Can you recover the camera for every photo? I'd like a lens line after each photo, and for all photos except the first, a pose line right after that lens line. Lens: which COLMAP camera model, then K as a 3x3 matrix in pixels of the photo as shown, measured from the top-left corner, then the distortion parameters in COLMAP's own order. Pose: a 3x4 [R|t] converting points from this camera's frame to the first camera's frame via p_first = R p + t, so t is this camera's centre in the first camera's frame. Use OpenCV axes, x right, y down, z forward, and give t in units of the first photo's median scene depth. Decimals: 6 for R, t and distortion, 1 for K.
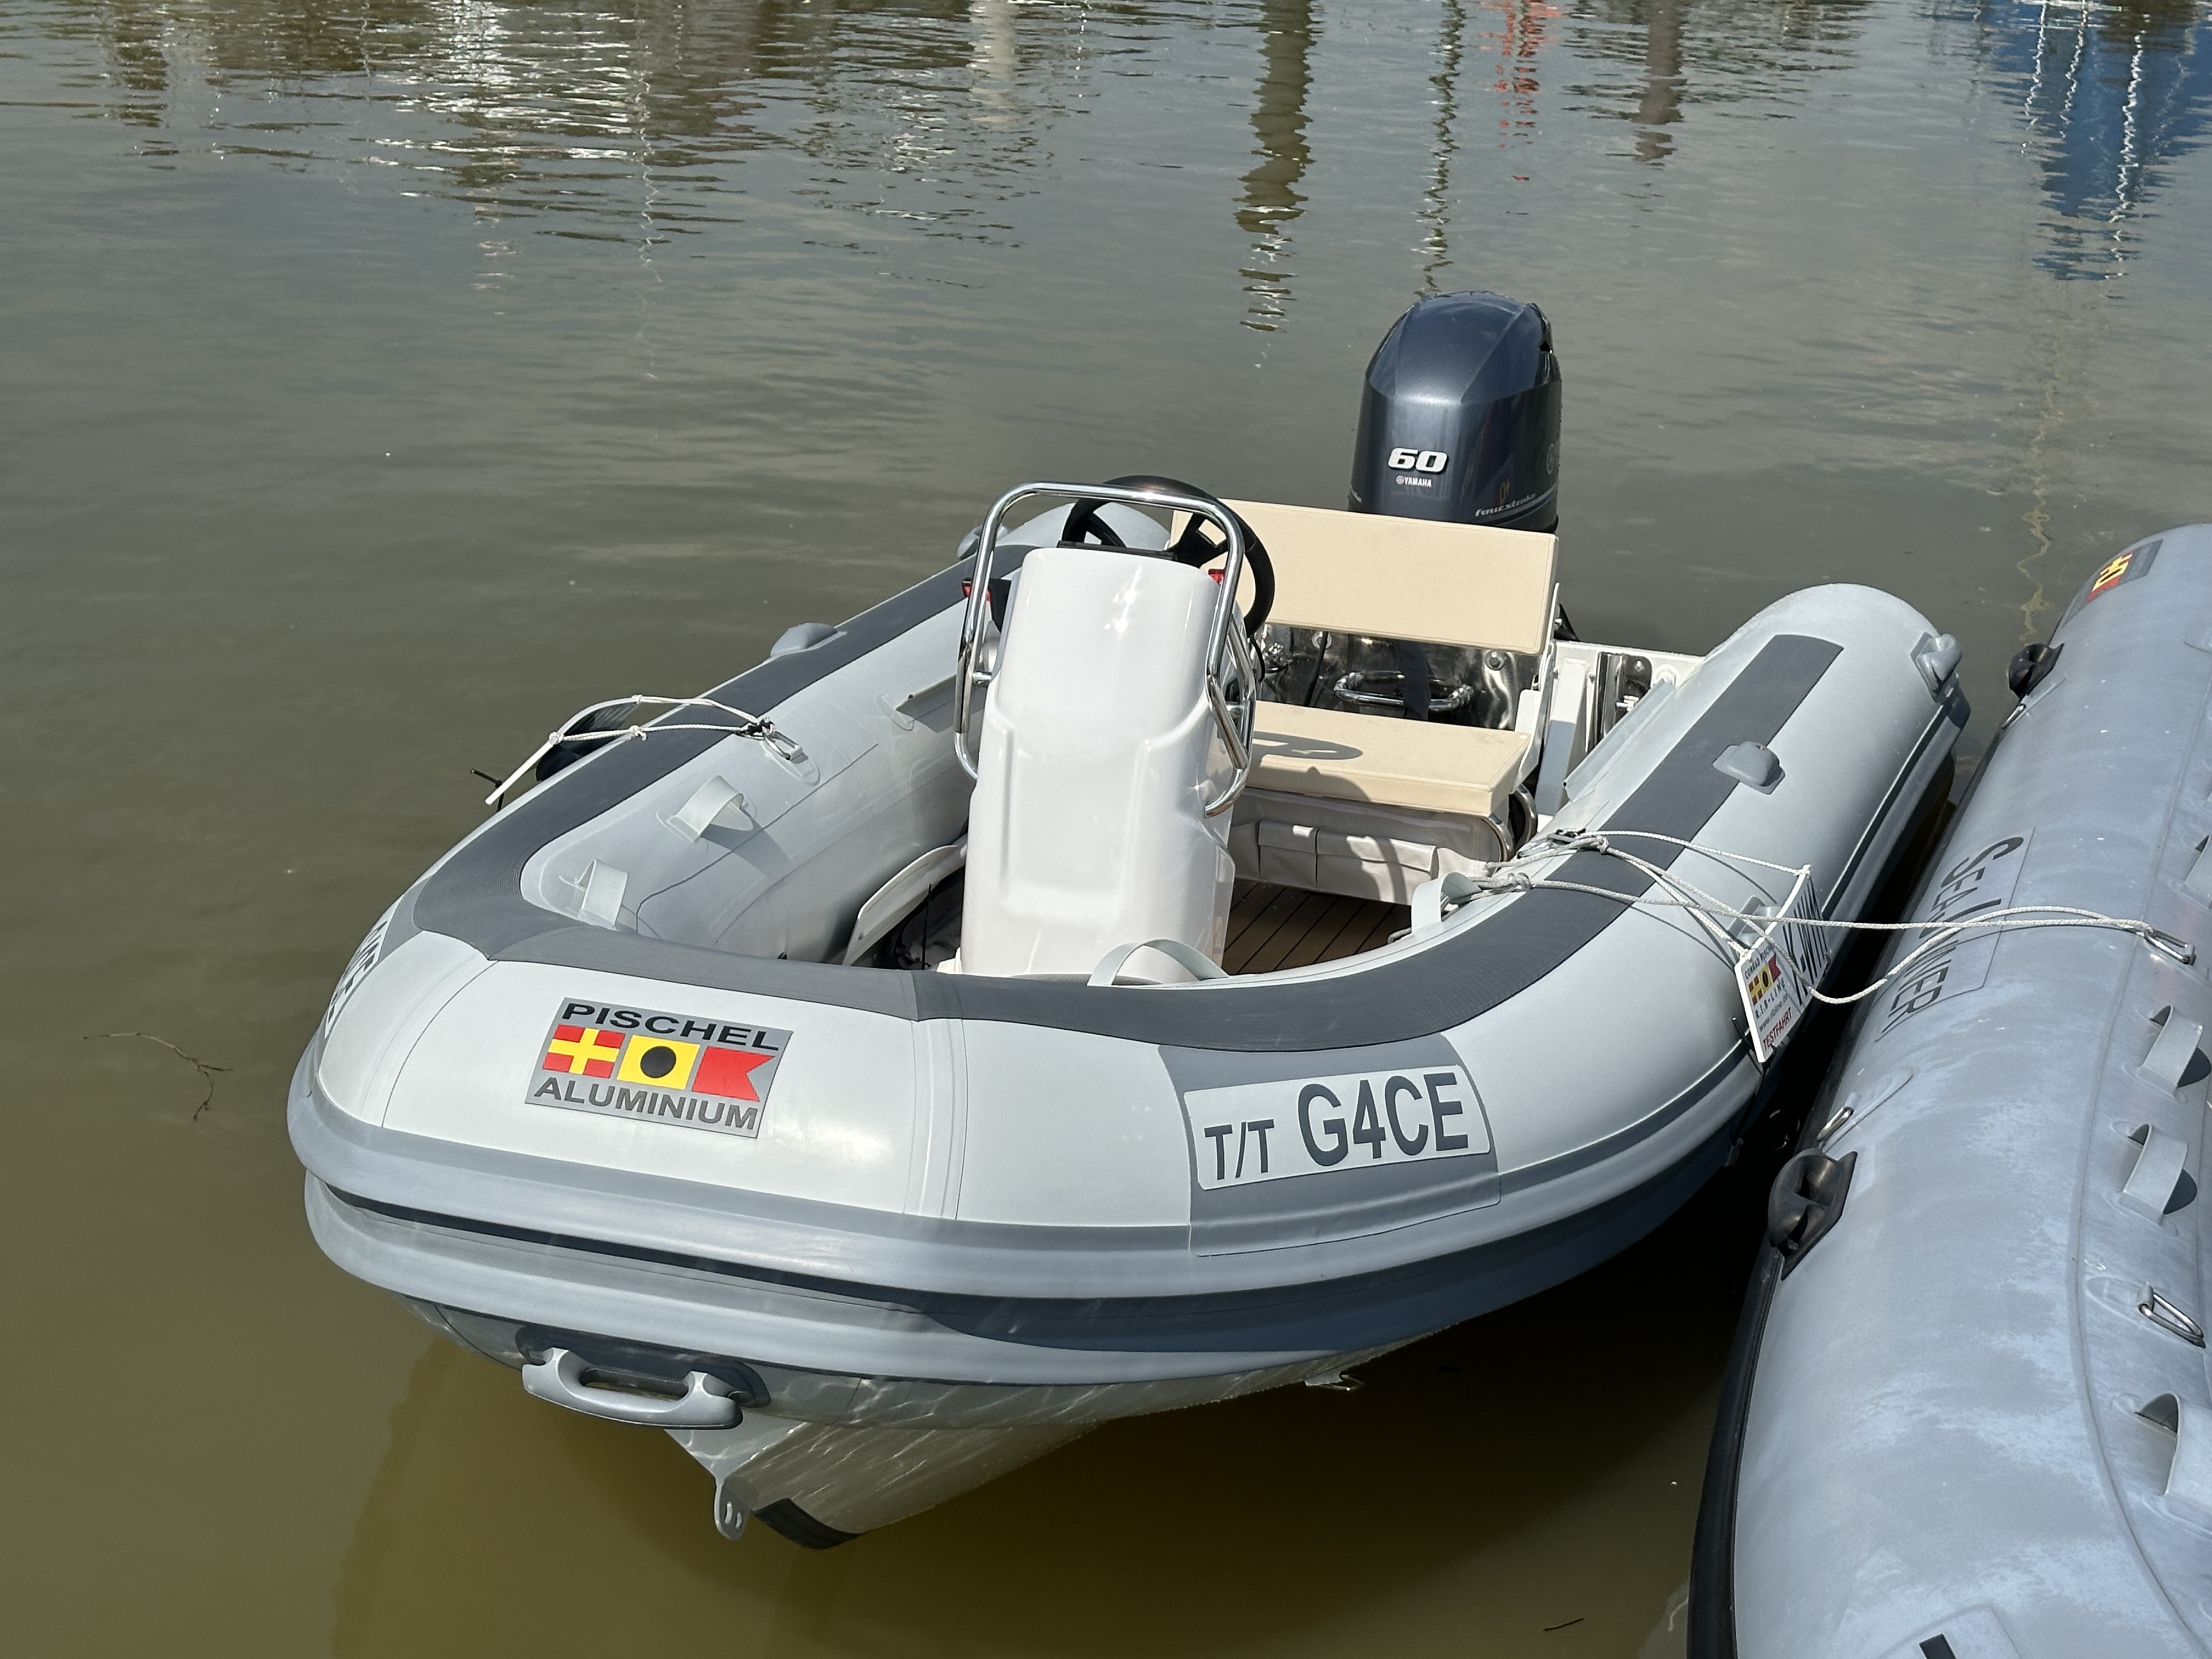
lens RADIAL K [[3491.7, 0, 1106.0], [0, 3491.7, 829.5], [0, 0, 1]] dist [0.201392, 0.029079]
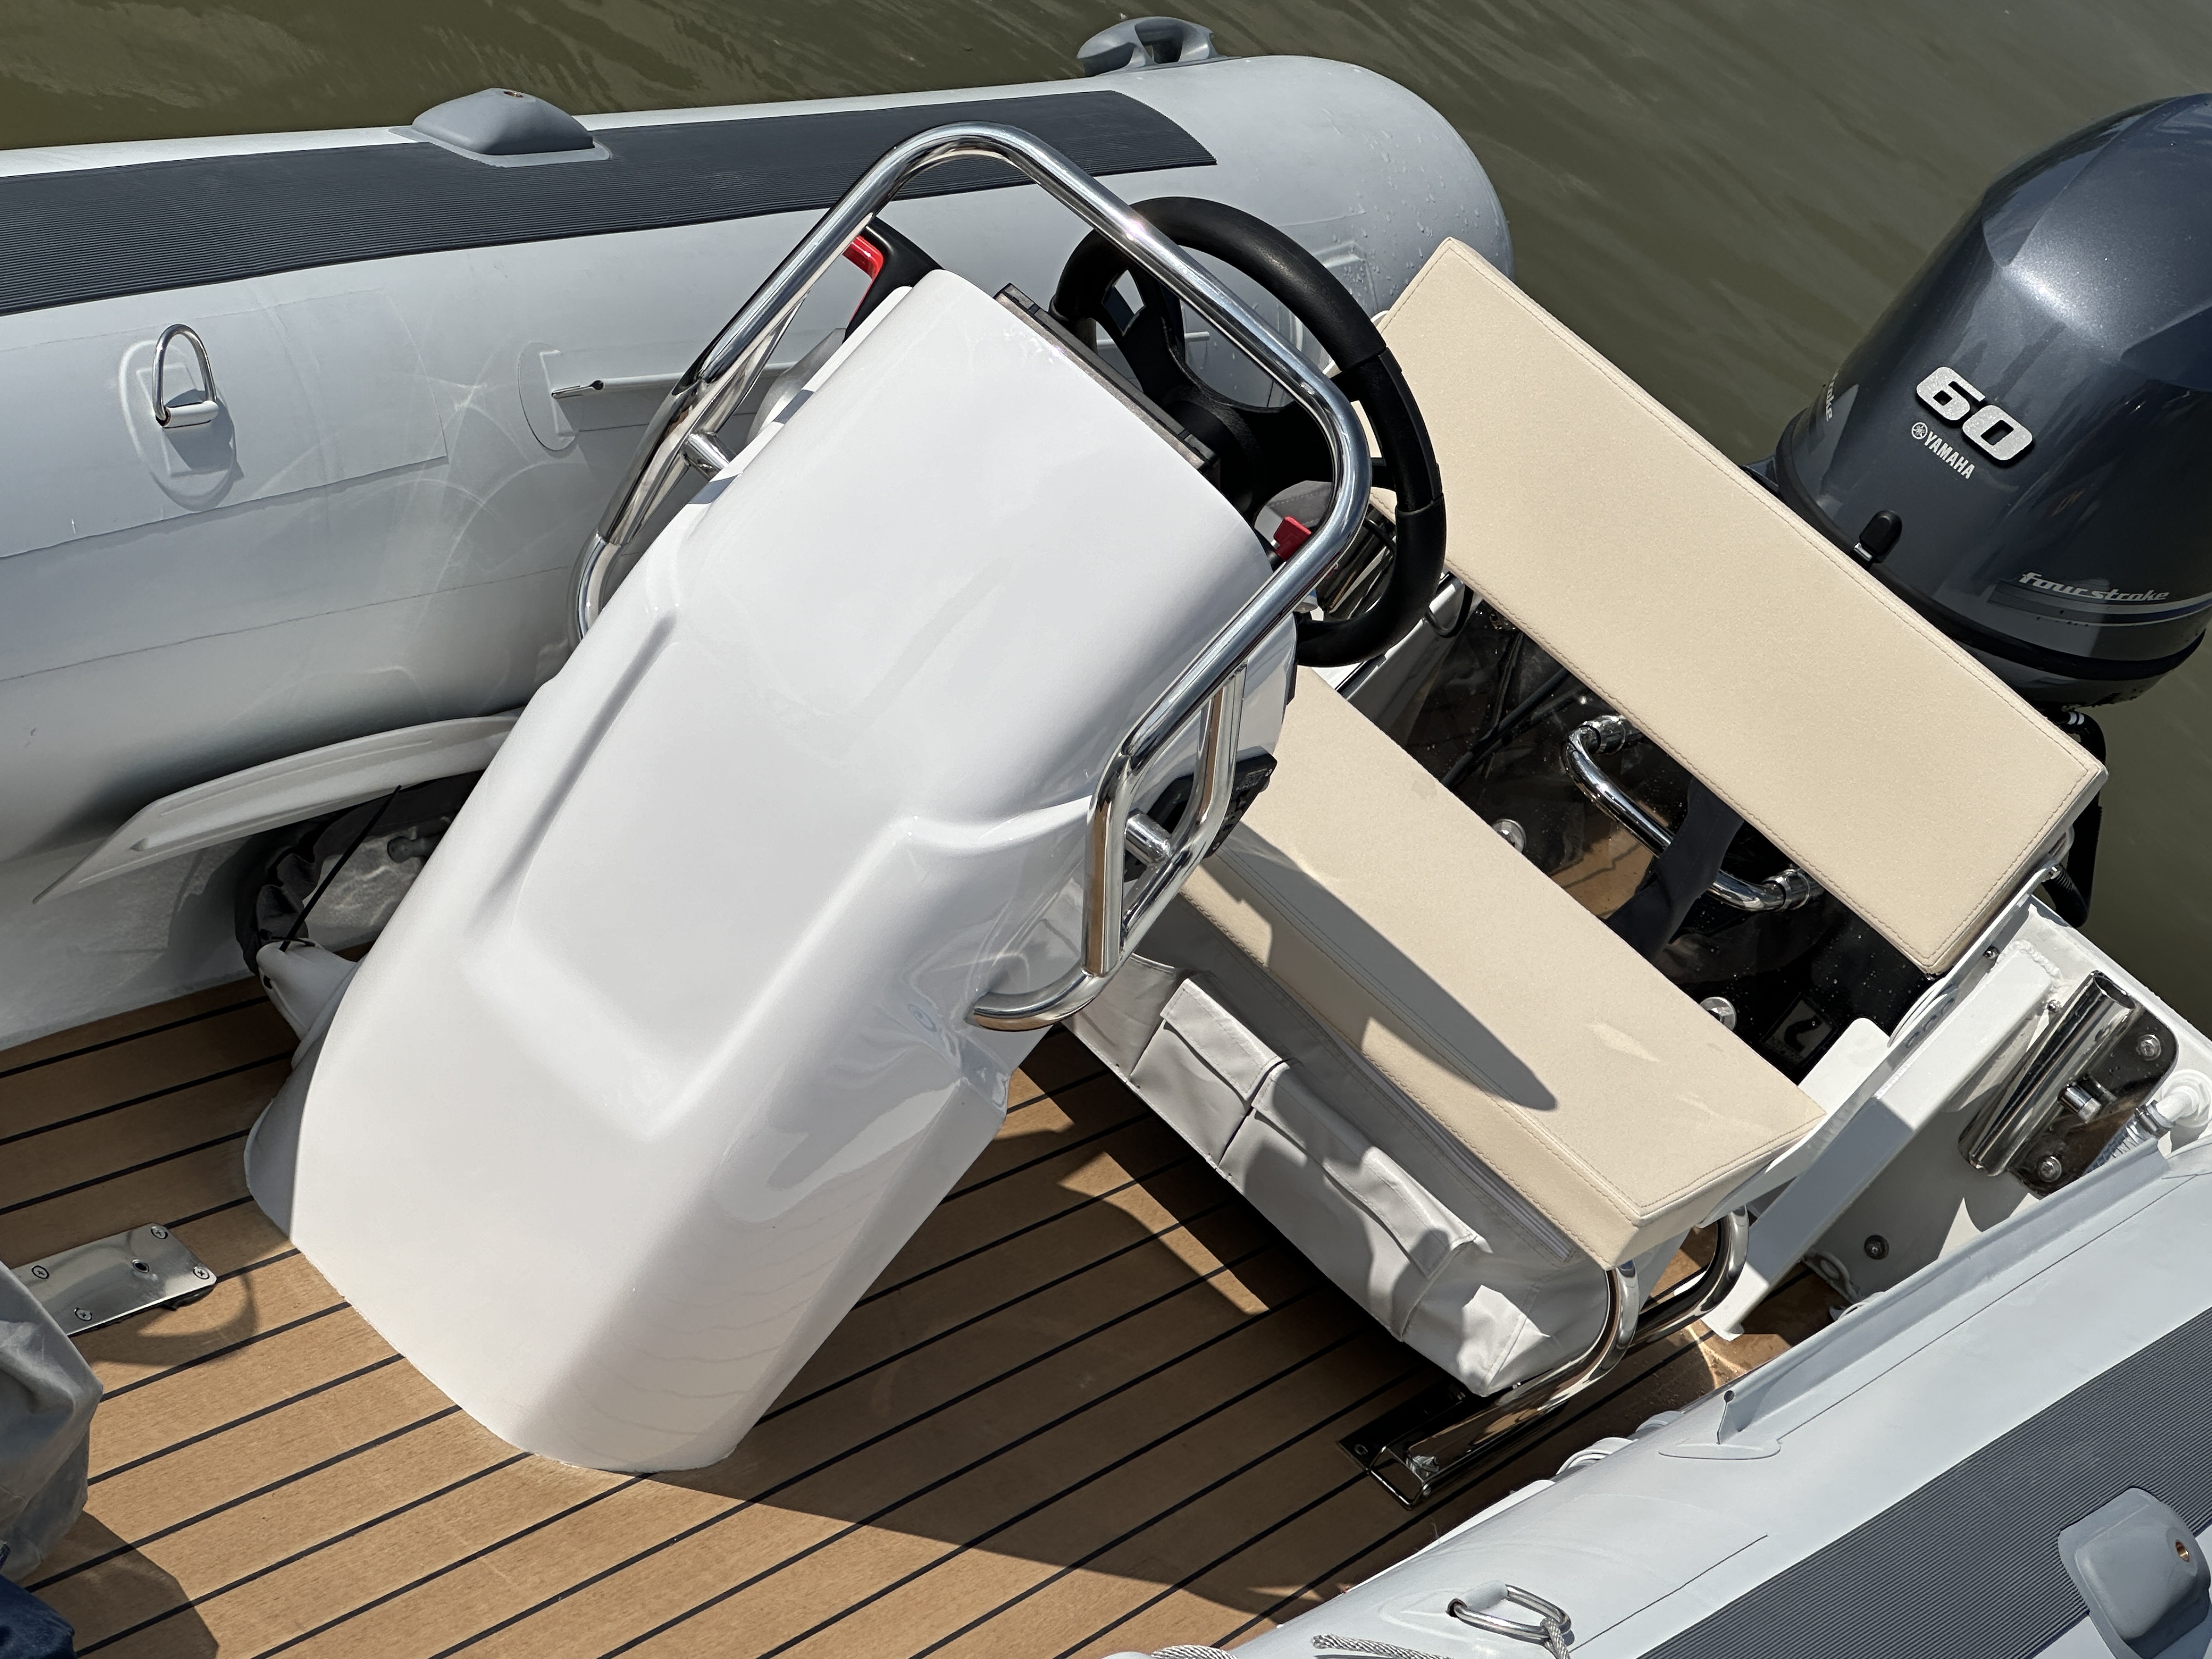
lens RADIAL K [[5348.1, 0, 1106.0], [0, 5348.1, 829.5], [0, 0, 1]] dist [0.063732, 1.023932]
pose [[0.856787, 0.514574, -0.033620, 0.074831], [-0.505839, 0.851333, 0.139136, -0.171707], [0.100218, -0.102203, 0.989702, 0.501900]]
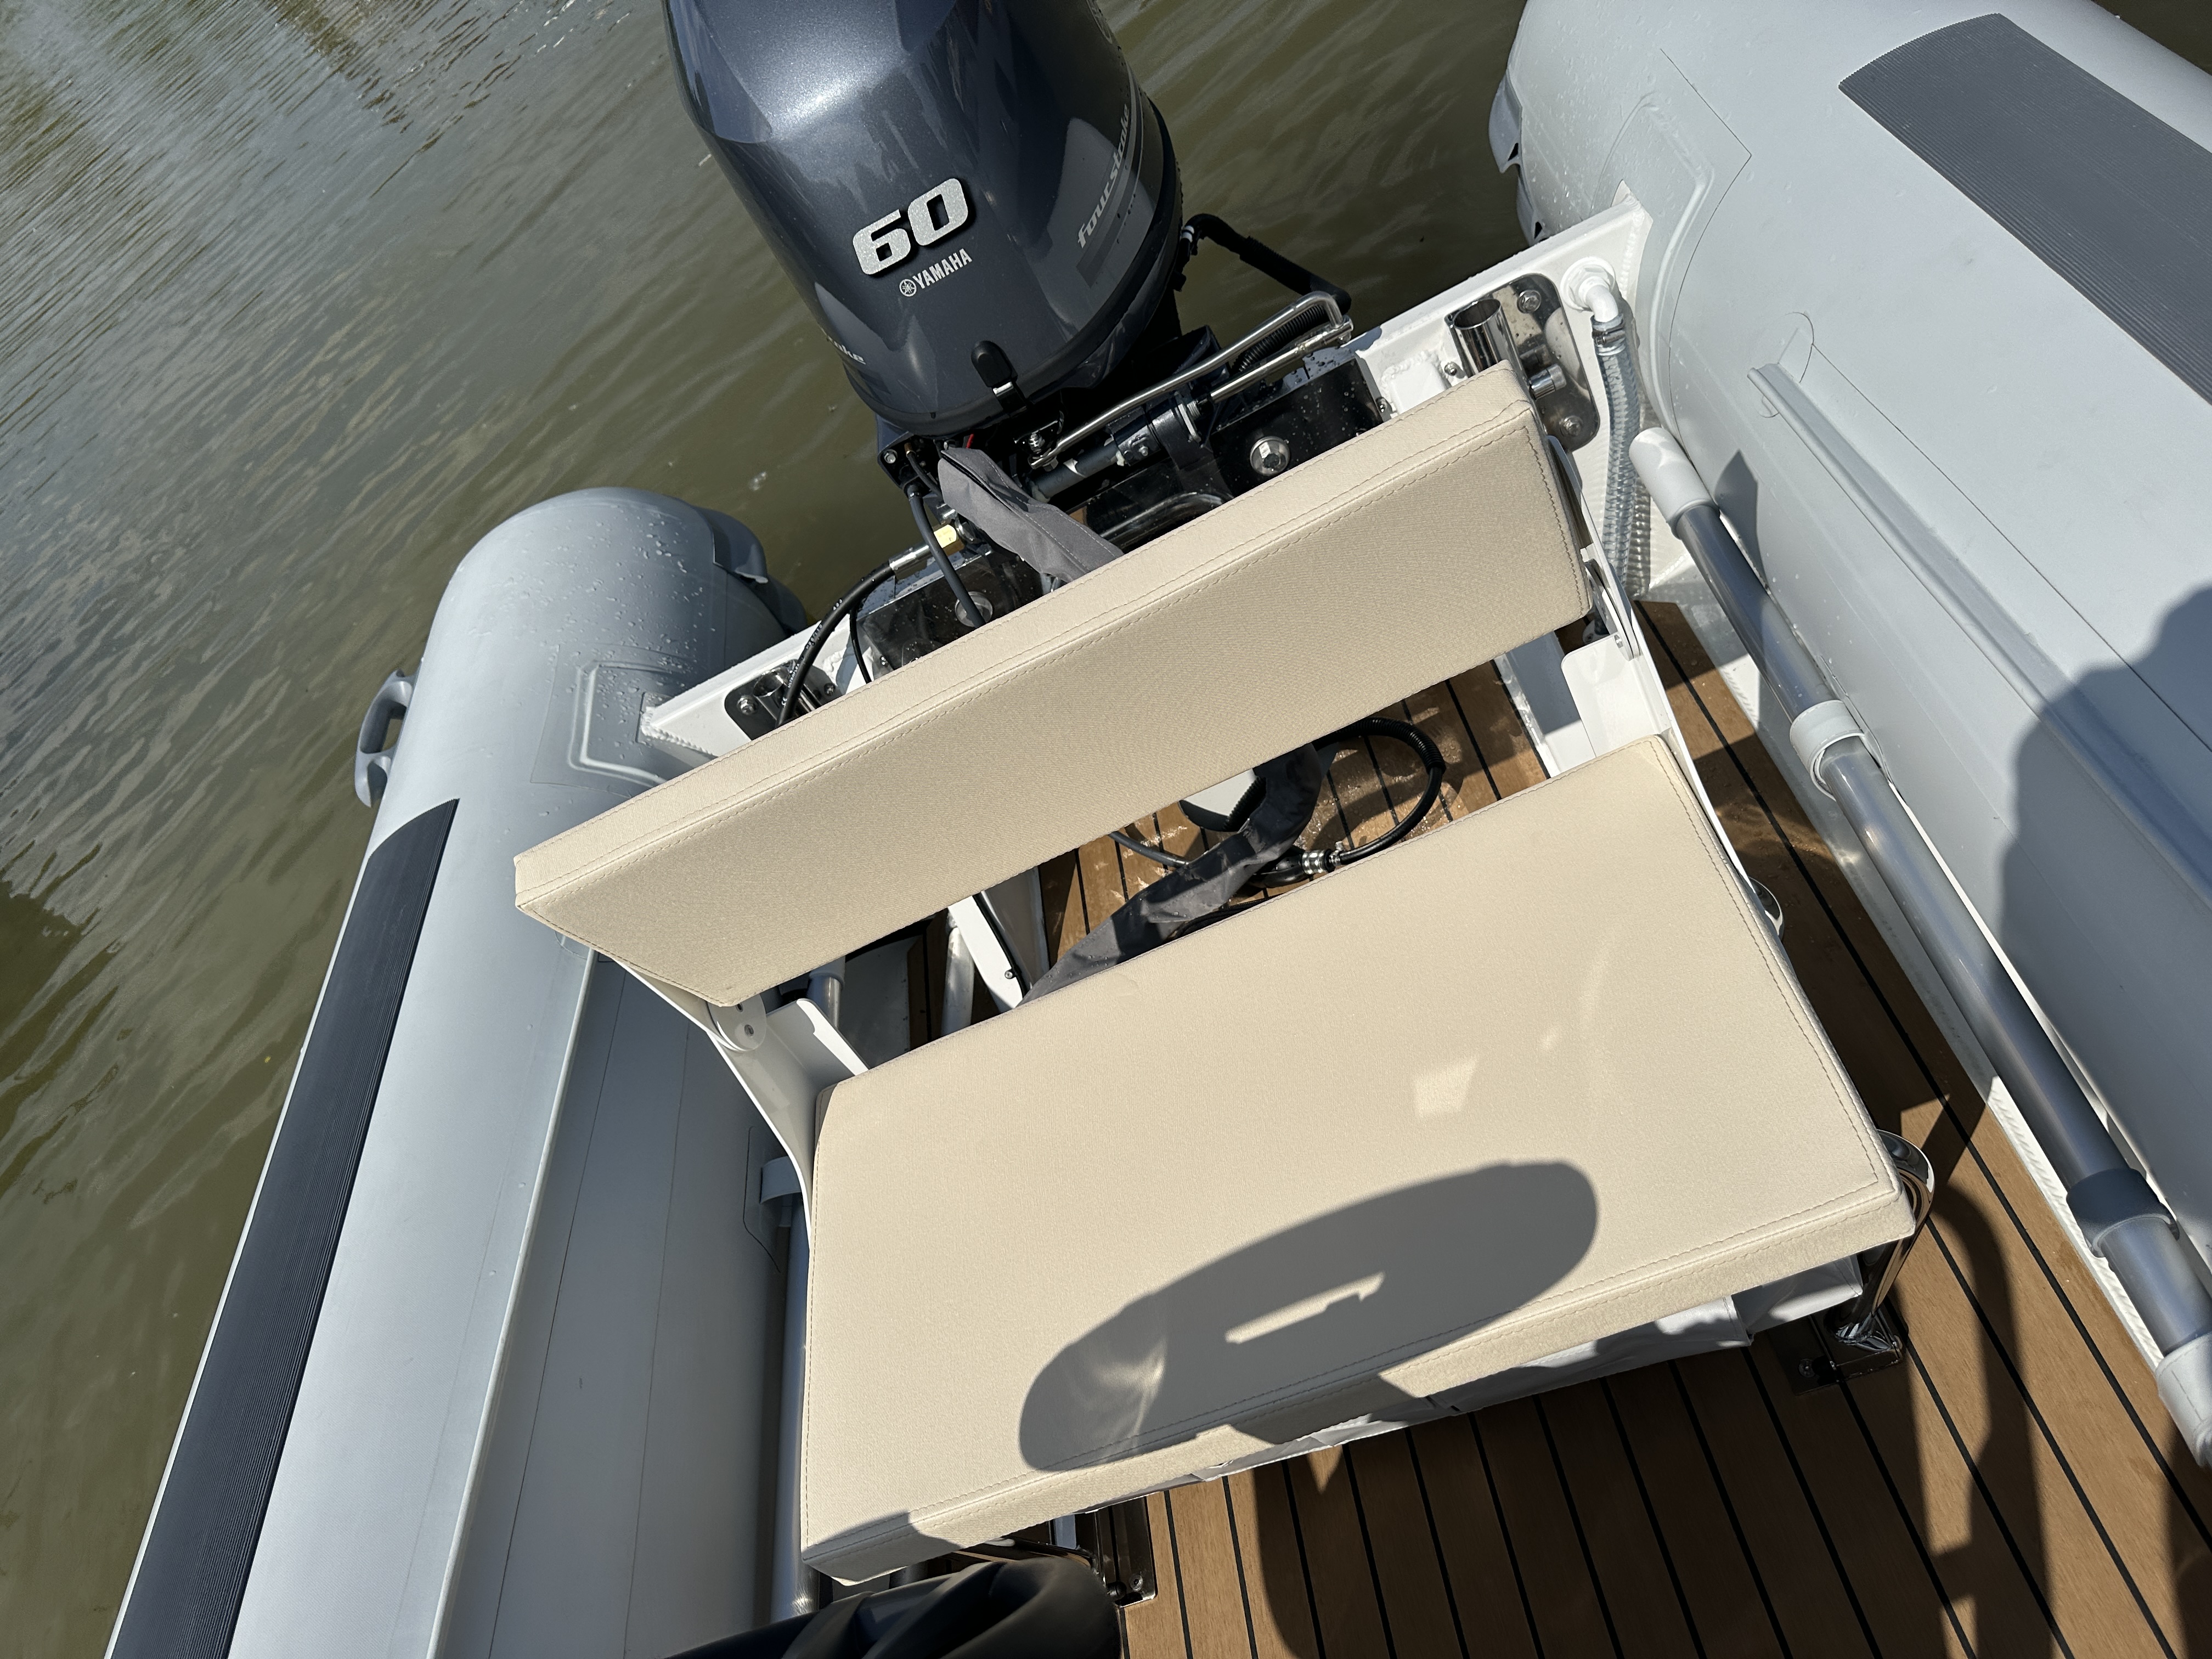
lens RADIAL K [[1551.2, 0, 1145.2], [0, 1551.2, 831.1], [0, 0, 1]] dist [0.107845, -0.219446]
pose [[0.778110, -0.626579, -0.044095, 0.126077], [0.583461, 0.694994, 0.420185, -0.204725], [-0.232633, -0.352678, 0.906366, 1.359664]]
